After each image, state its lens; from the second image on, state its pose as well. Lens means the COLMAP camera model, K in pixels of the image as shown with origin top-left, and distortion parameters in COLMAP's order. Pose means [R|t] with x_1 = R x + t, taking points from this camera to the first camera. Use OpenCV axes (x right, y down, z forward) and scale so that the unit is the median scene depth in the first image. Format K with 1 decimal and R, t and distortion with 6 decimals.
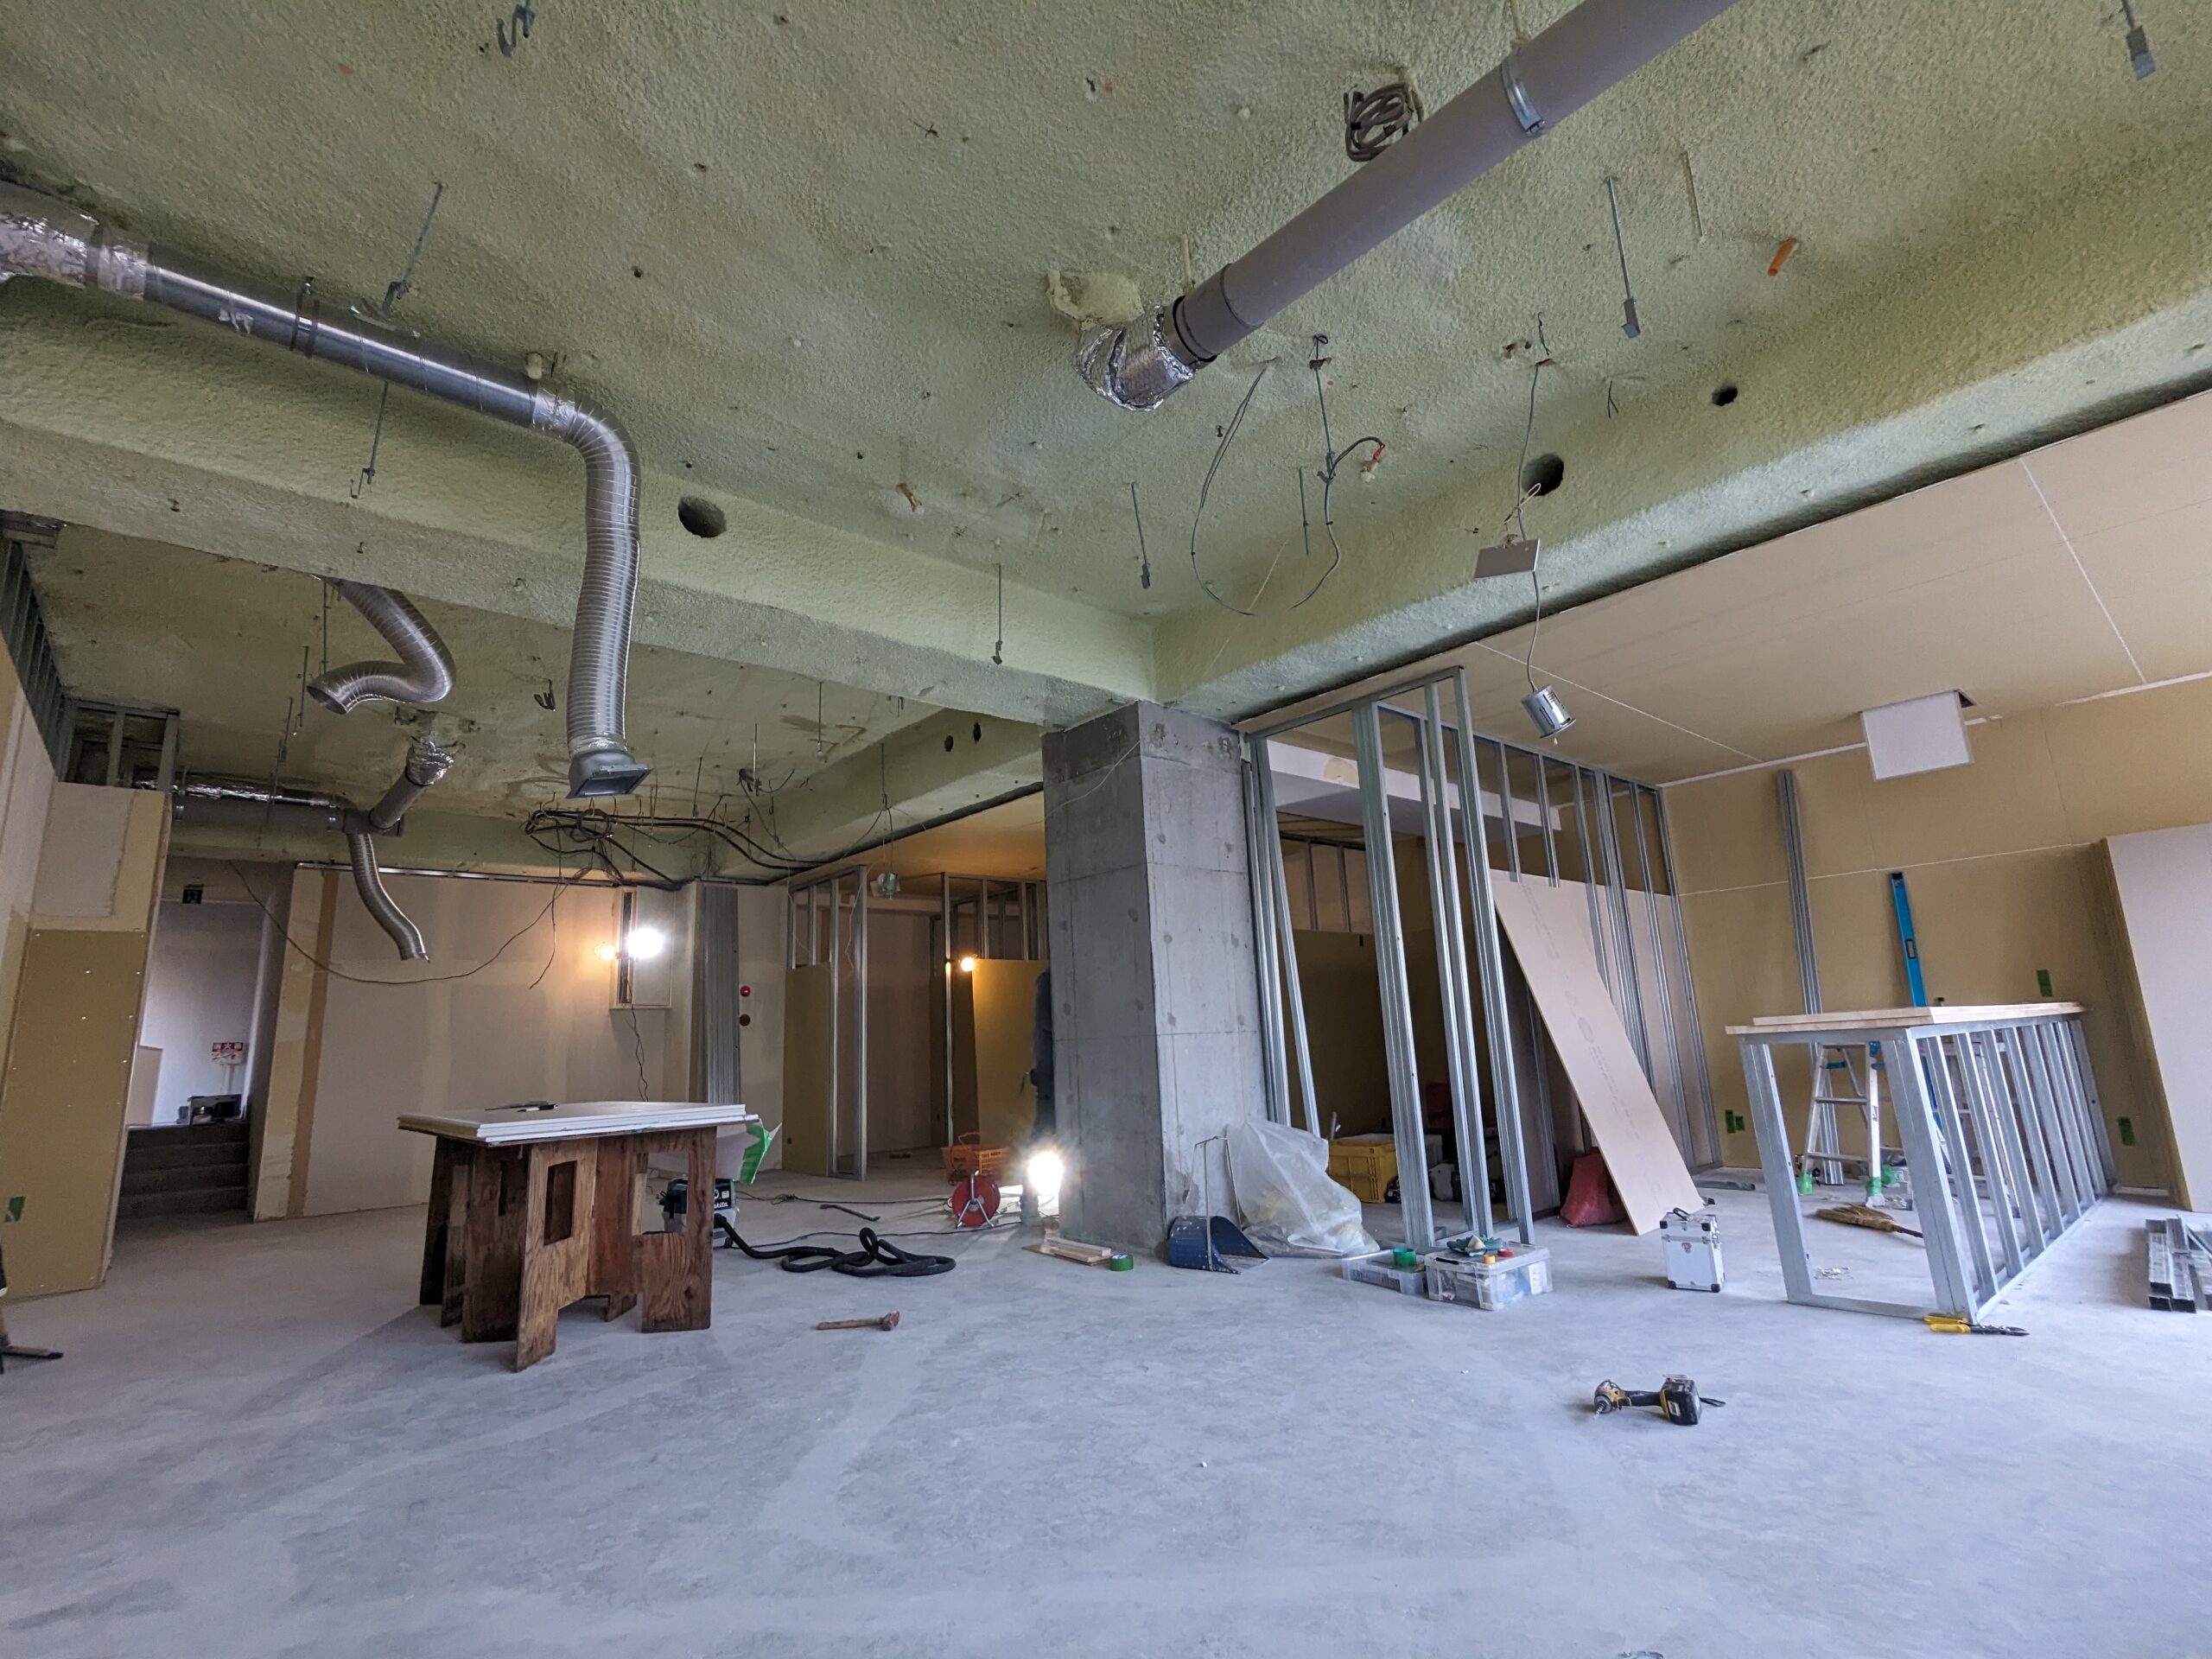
lens RADIAL K [[1033.4, 0, 1107.7], [0, 1033.4, 824.7], [0, 0, 1]] dist [-0.000247, 0.000466]
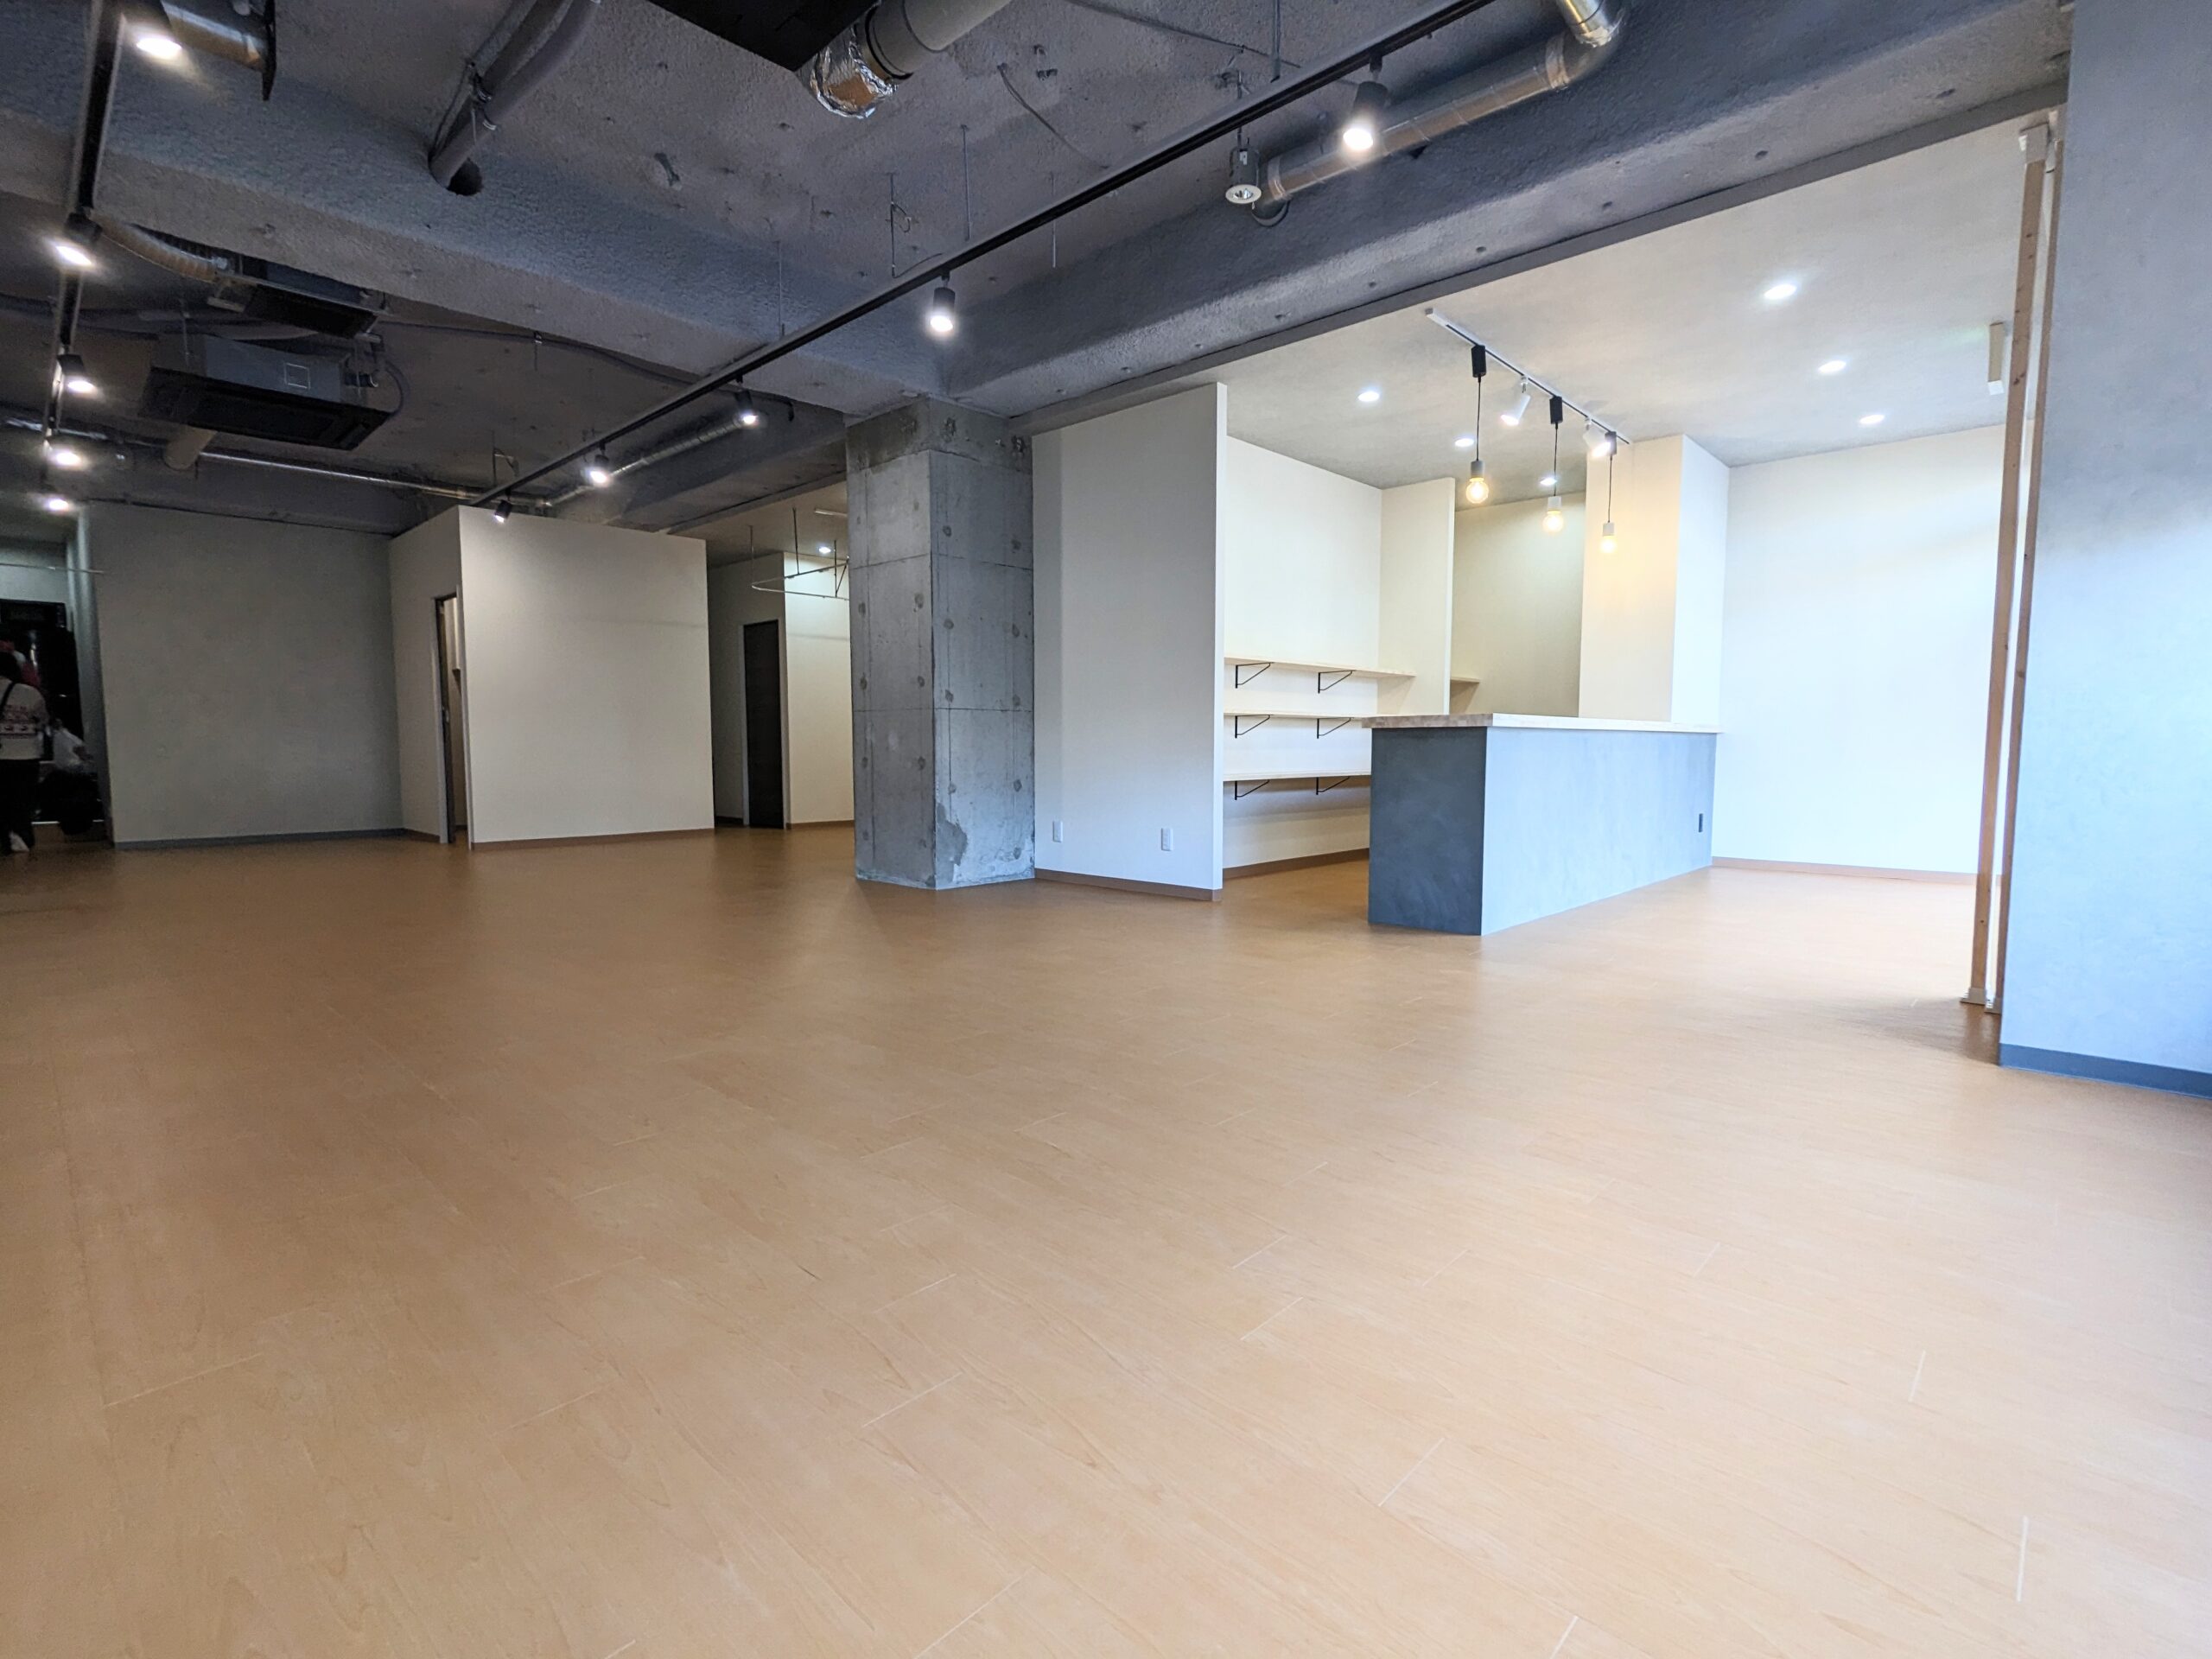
lens RADIAL K [[1033.4, 0, 1097.4], [0, 1033.4, 823.8], [0, 0, 1]] dist [-0.000247, 0.000466]
pose [[0.994600, 0.033659, 0.098177, 0.120677], [-0.060256, 0.957471, 0.282166, -0.009468], [-0.084504, -0.286558, 0.954329, -0.152313]]
